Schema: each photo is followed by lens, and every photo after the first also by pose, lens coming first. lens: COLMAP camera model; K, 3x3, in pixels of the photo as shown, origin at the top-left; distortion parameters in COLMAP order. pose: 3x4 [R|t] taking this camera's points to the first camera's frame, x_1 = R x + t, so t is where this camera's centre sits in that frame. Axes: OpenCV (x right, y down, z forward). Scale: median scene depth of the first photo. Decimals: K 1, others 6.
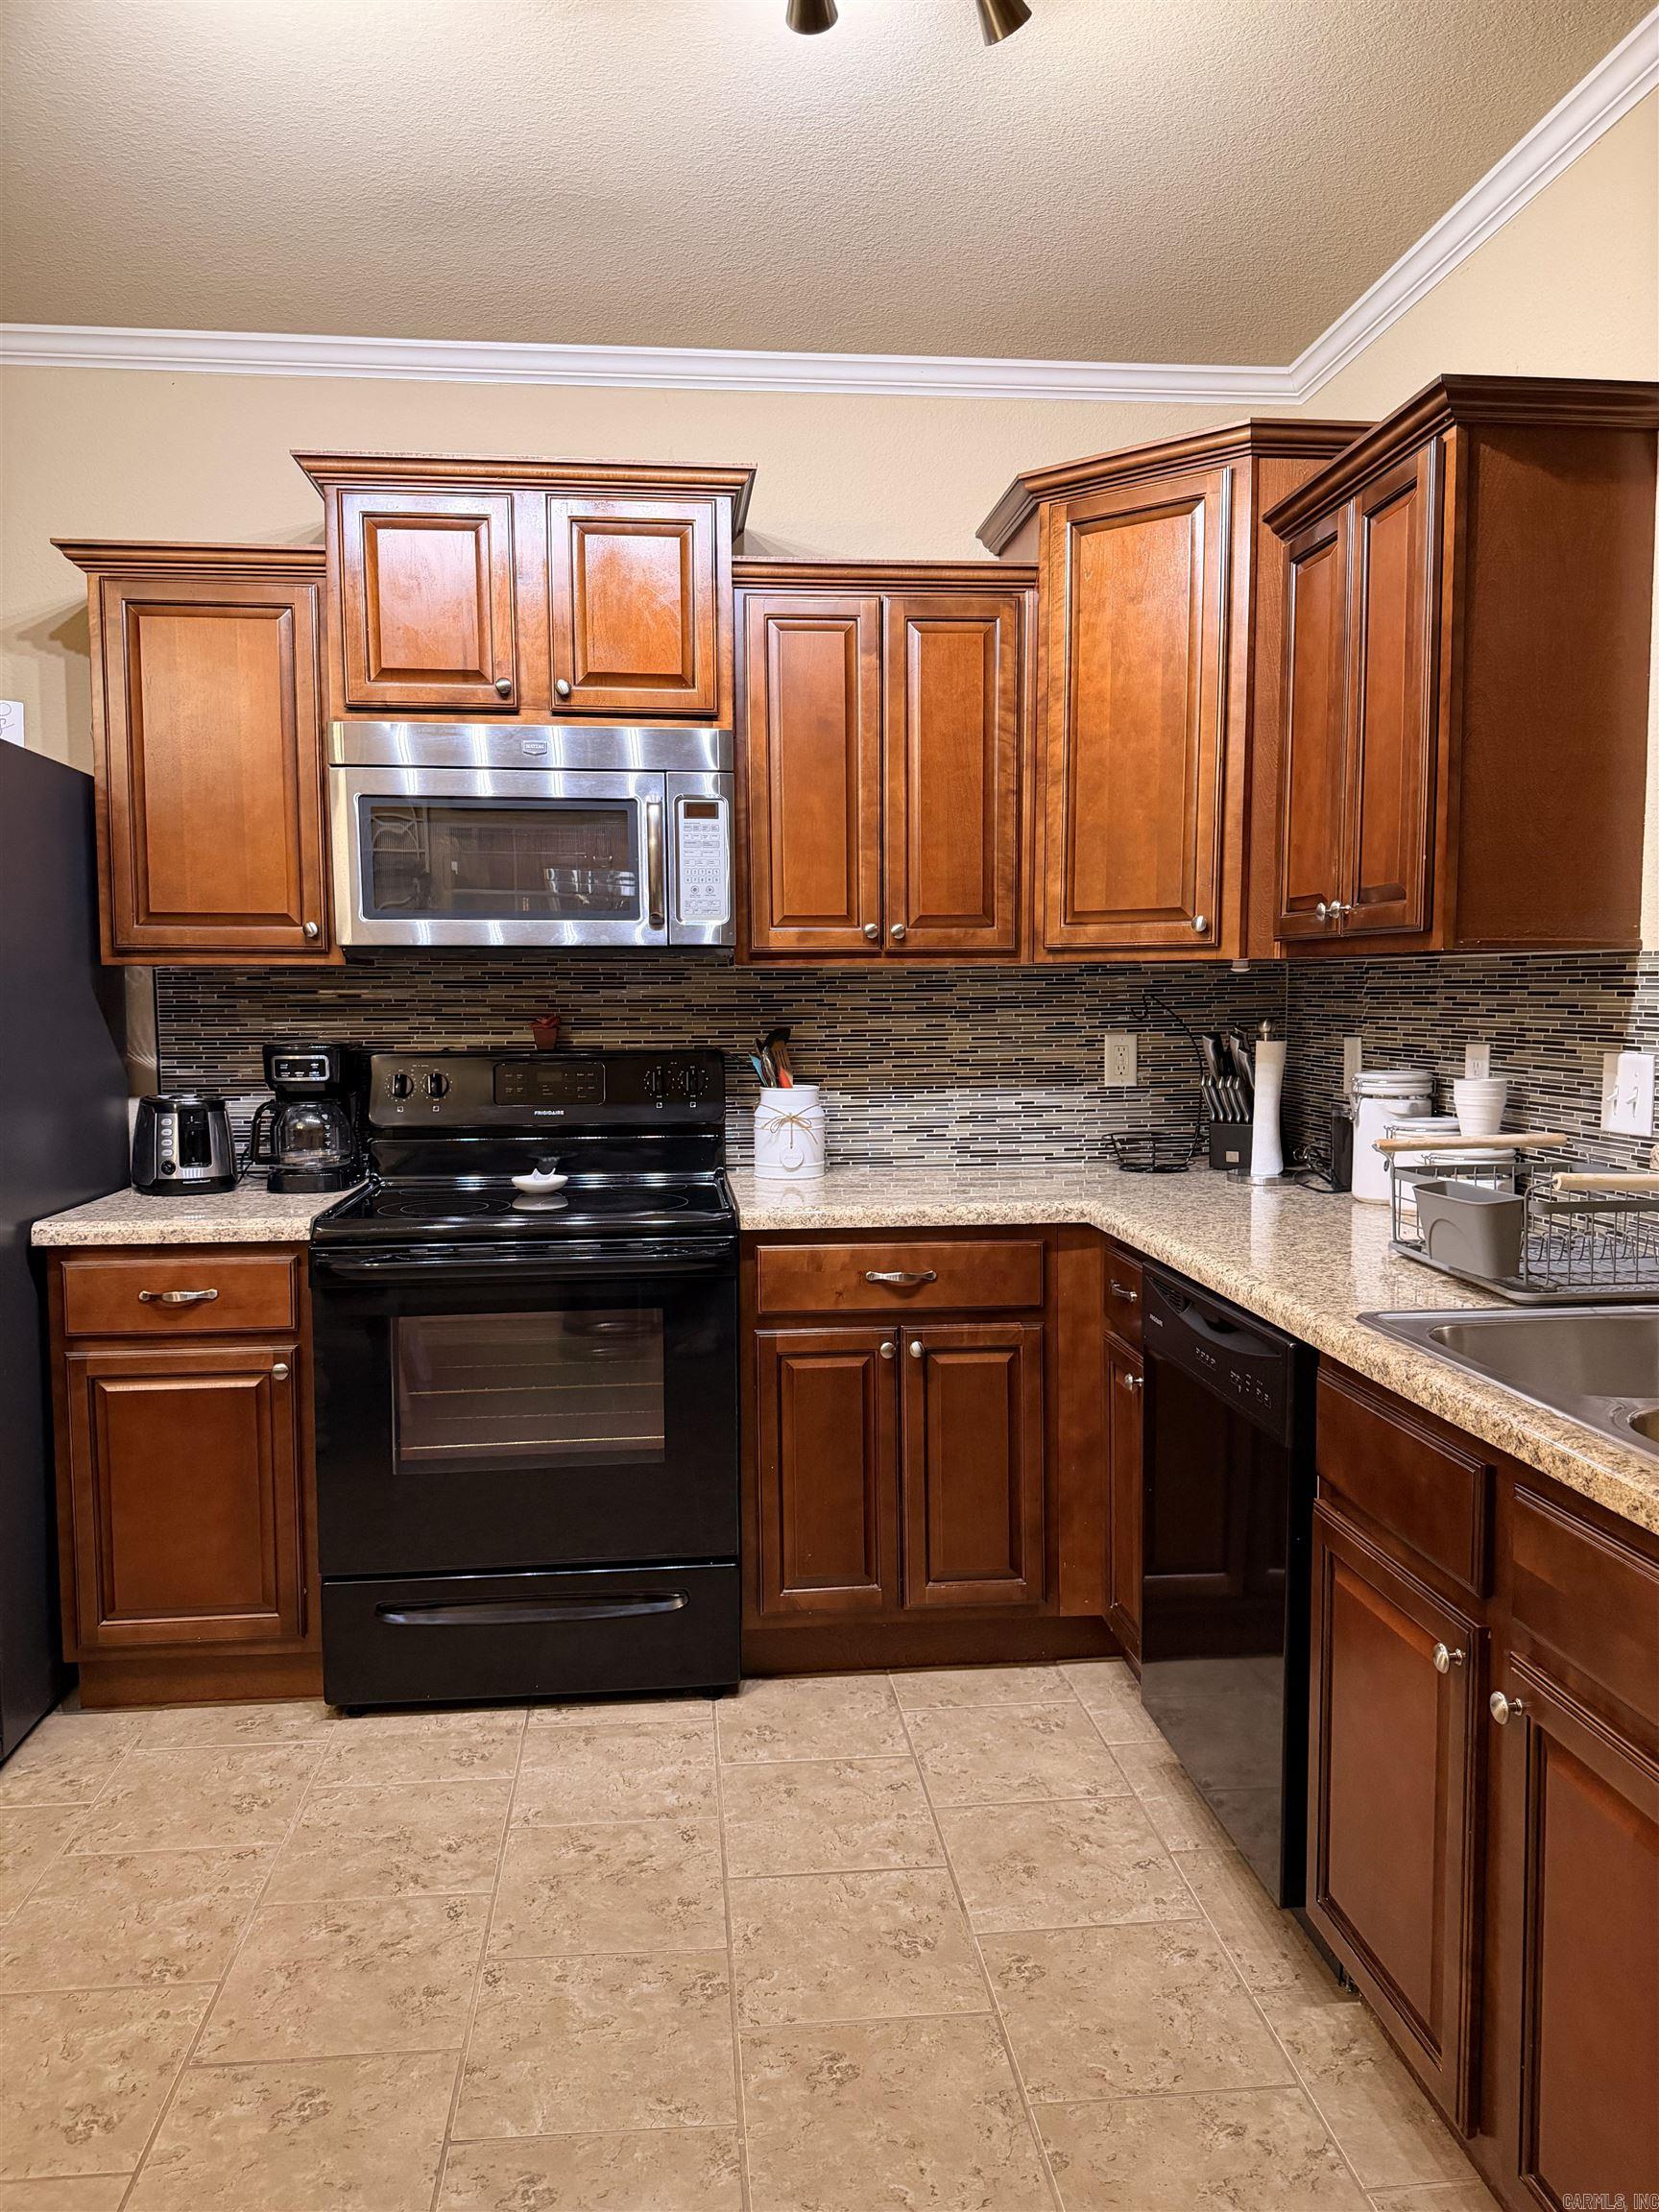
lens RADIAL K [[1581.5, 0, 827.4], [0, 1581.5, 1113.8], [0, 0, 1]] dist [0.045216, -0.041309]
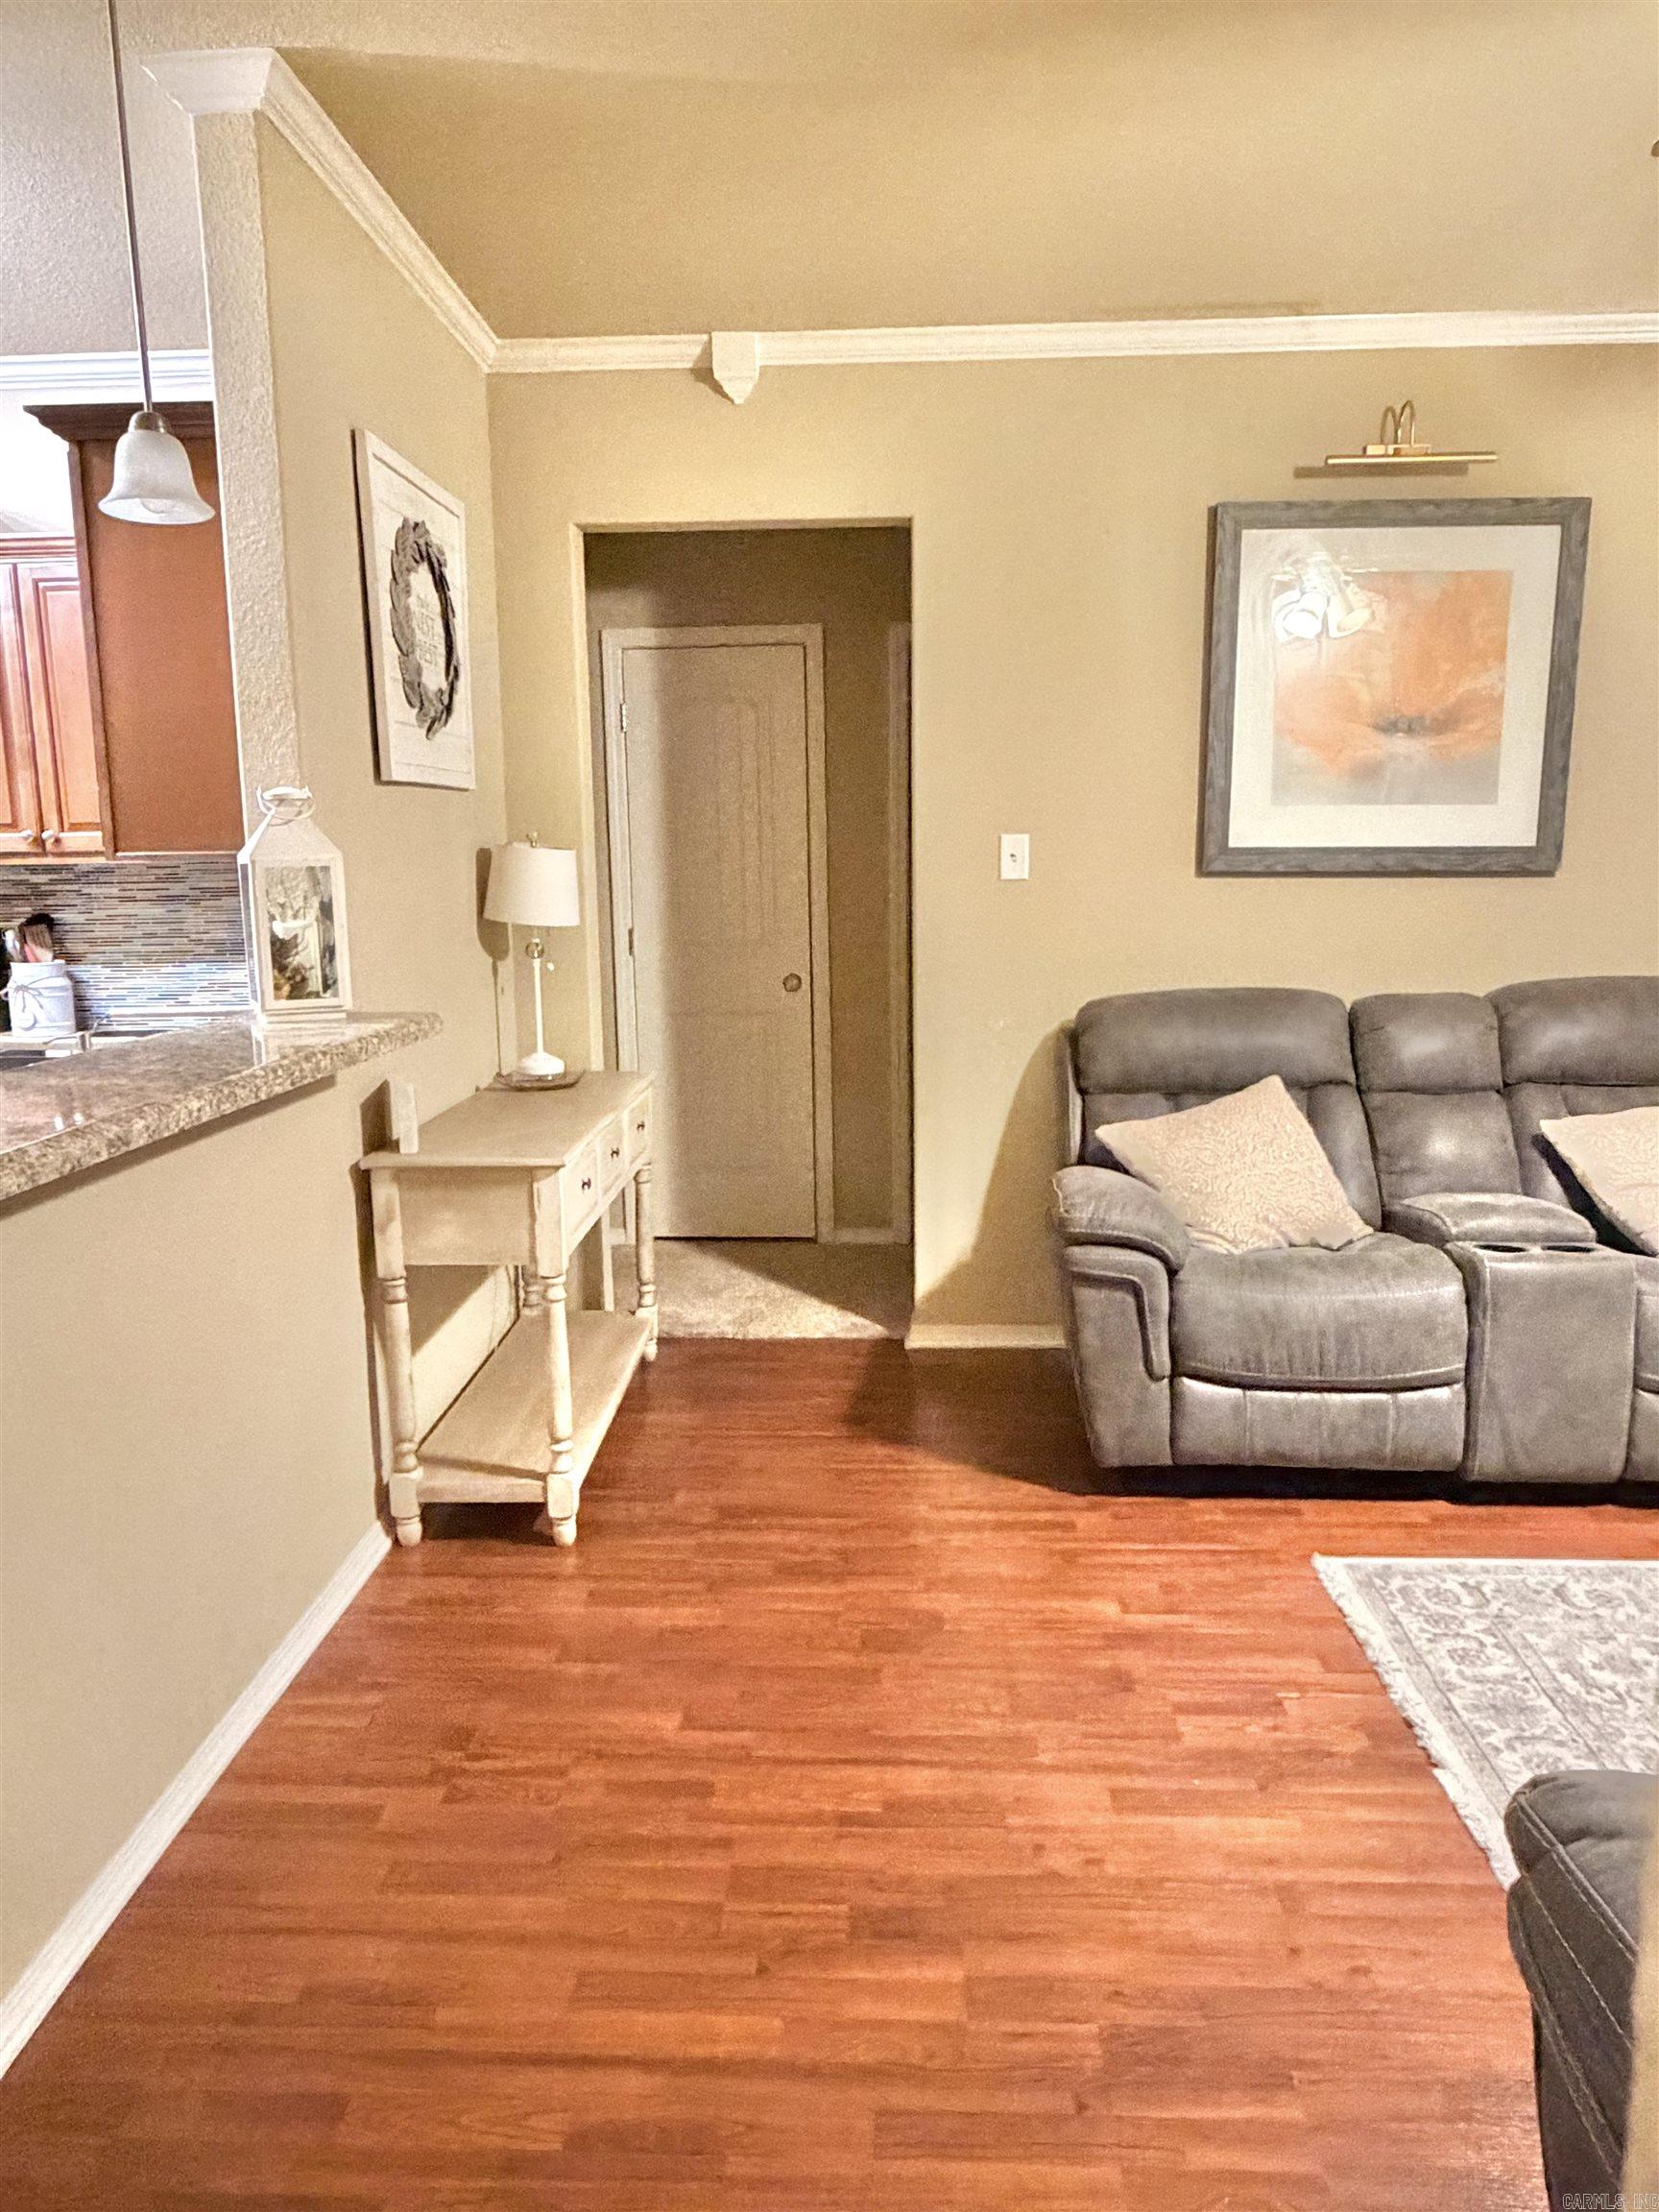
lens RADIAL K [[1490.4, 0, 828.2], [0, 1490.4, 1100.4], [0, 0, 1]] dist [-0.000425, 0.000370]
pose [[0.988566, 0.016229, -0.149912, 0.740760], [-0.004247, 0.996793, 0.079906, -0.004453], [0.150728, -0.078356, 0.985465, -0.062695]]
